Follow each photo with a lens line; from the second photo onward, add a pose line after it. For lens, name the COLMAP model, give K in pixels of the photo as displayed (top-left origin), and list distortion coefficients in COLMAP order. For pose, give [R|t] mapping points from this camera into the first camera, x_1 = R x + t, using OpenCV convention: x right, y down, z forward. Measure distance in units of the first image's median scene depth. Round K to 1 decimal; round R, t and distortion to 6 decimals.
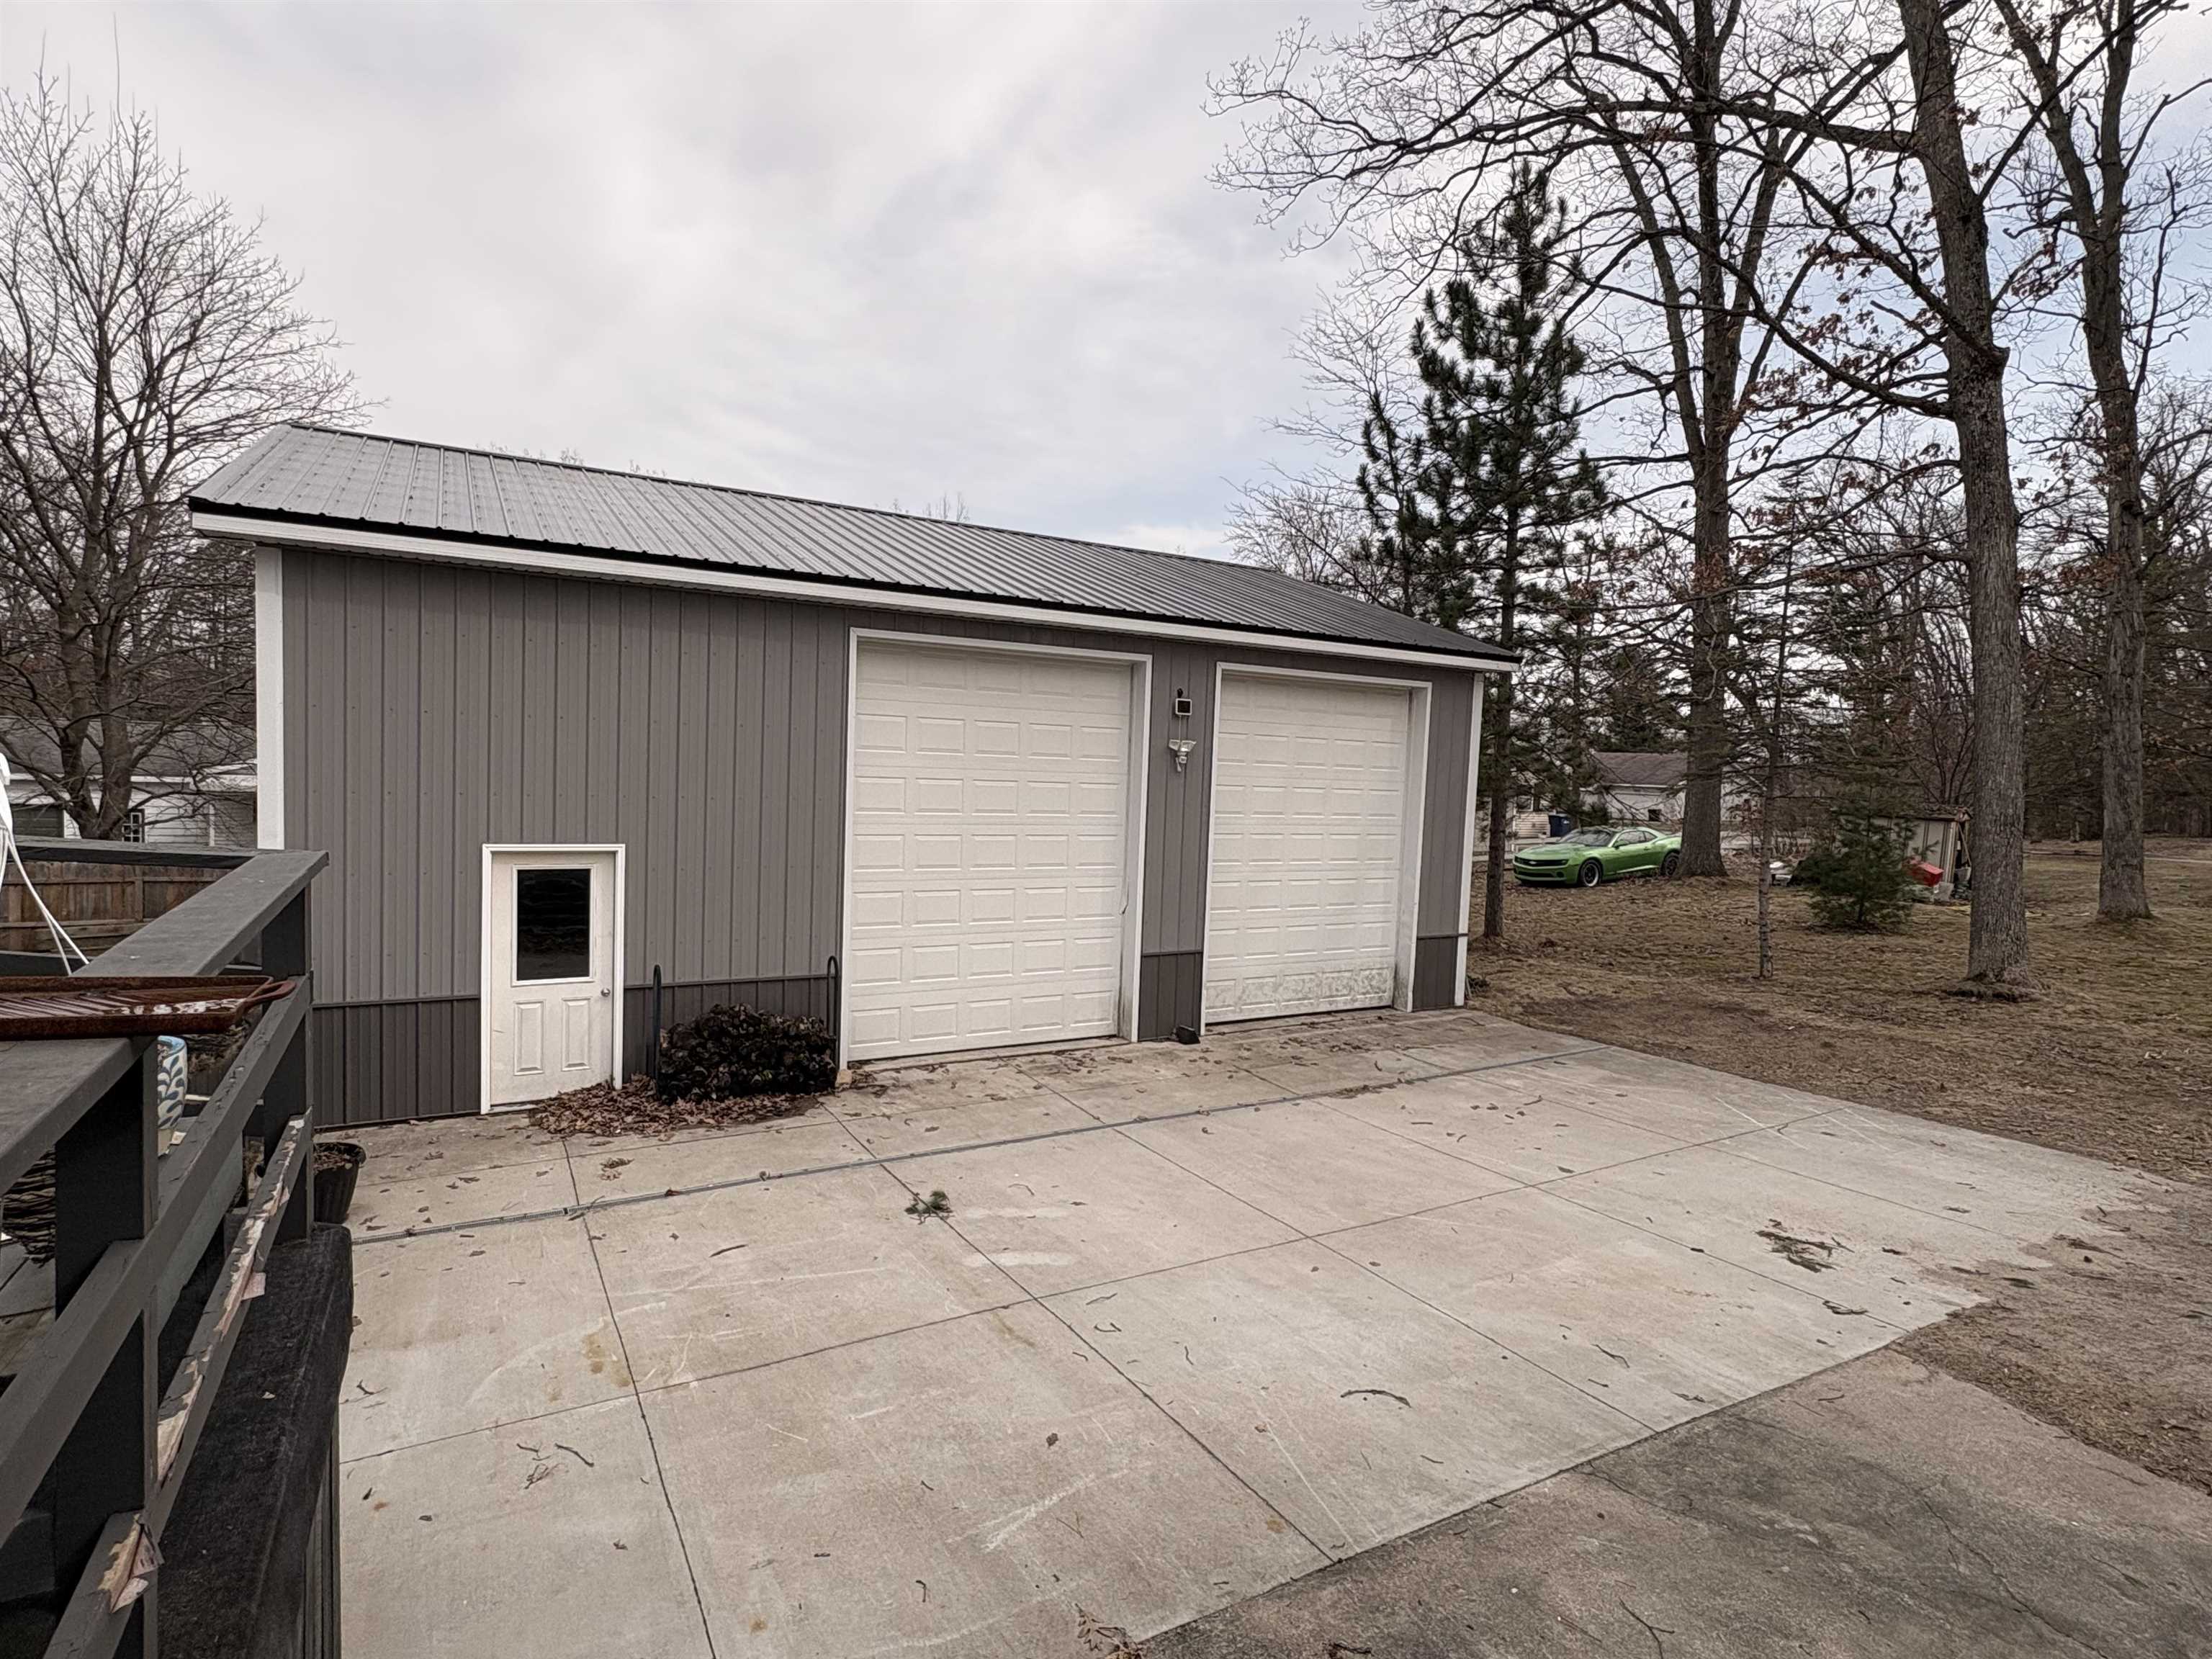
lens RADIAL K [[1137.6, 0, 1096.2], [0, 1137.6, 832.2], [0, 0, 1]] dist [-0.003985, 0.001896]
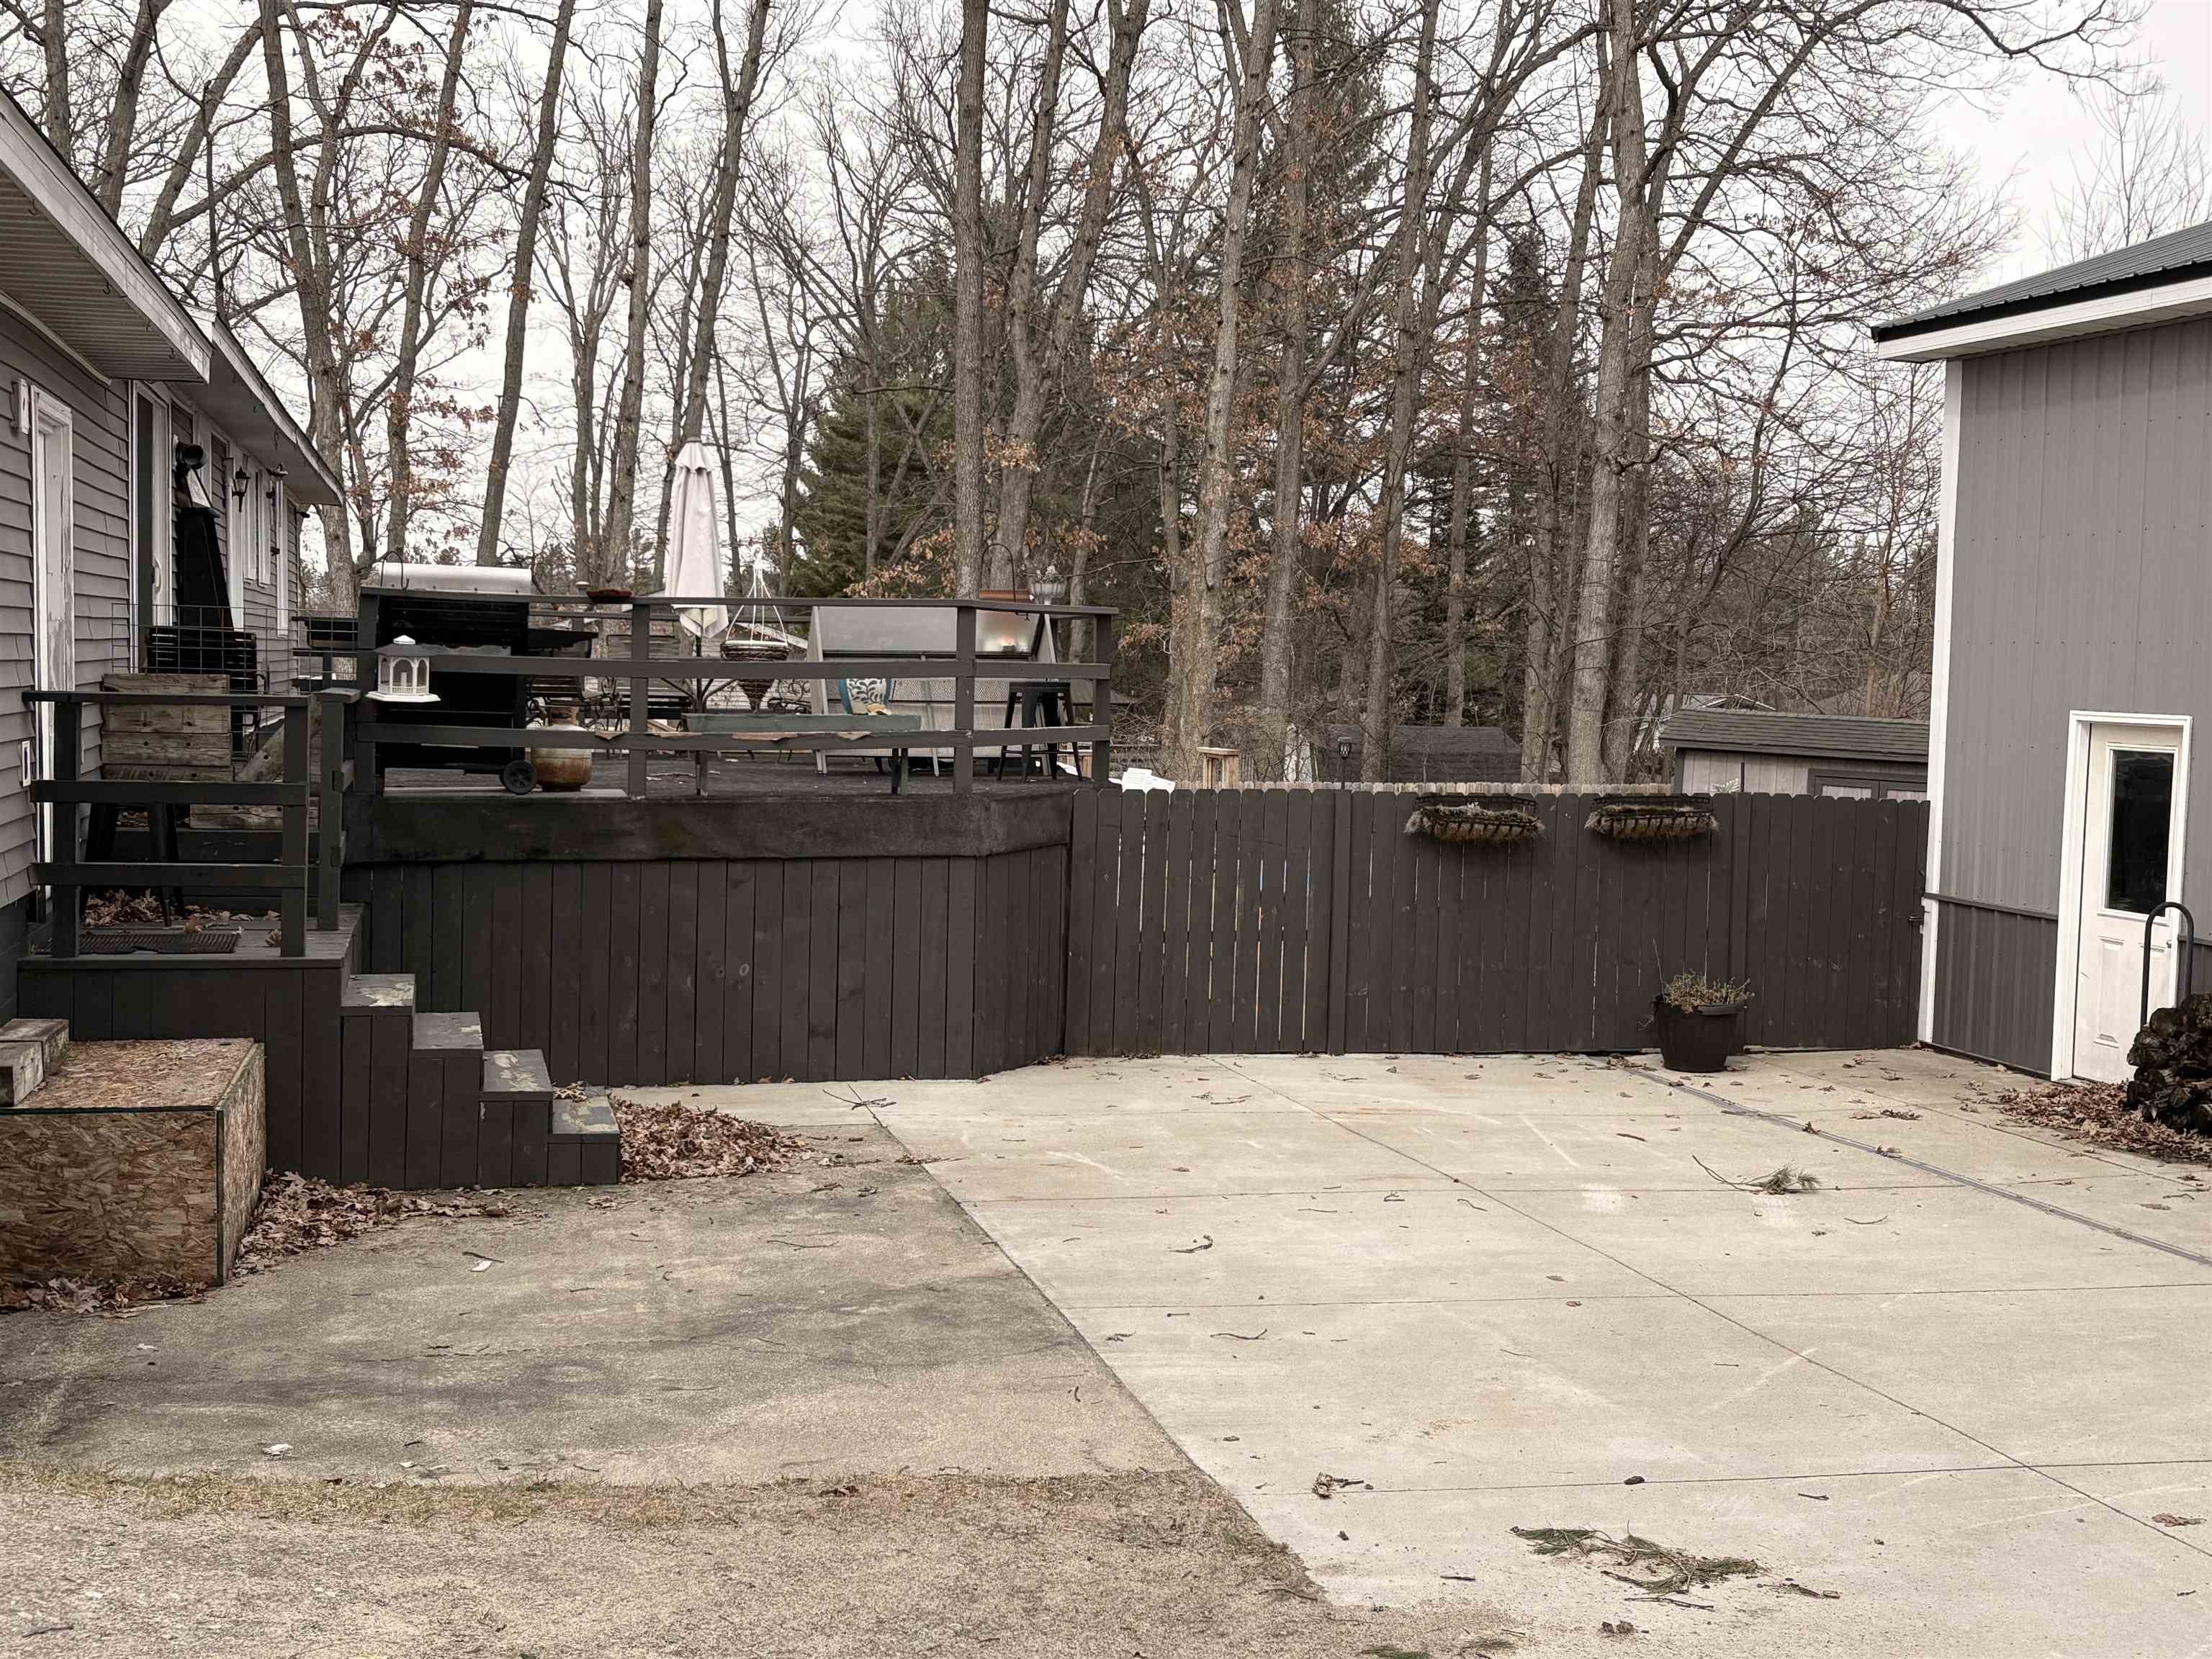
lens RADIAL K [[2686.0, 0, 1106.0], [0, 2686.0, 829.5], [0, 0, 1]] dist [0.170662, -0.576607]
pose [[-0.255659, 0.019456, -0.966571, 1.626975], [-0.088284, 0.995150, 0.043382, 0.081381], [0.962728, 0.096424, -0.252701, 1.047709]]
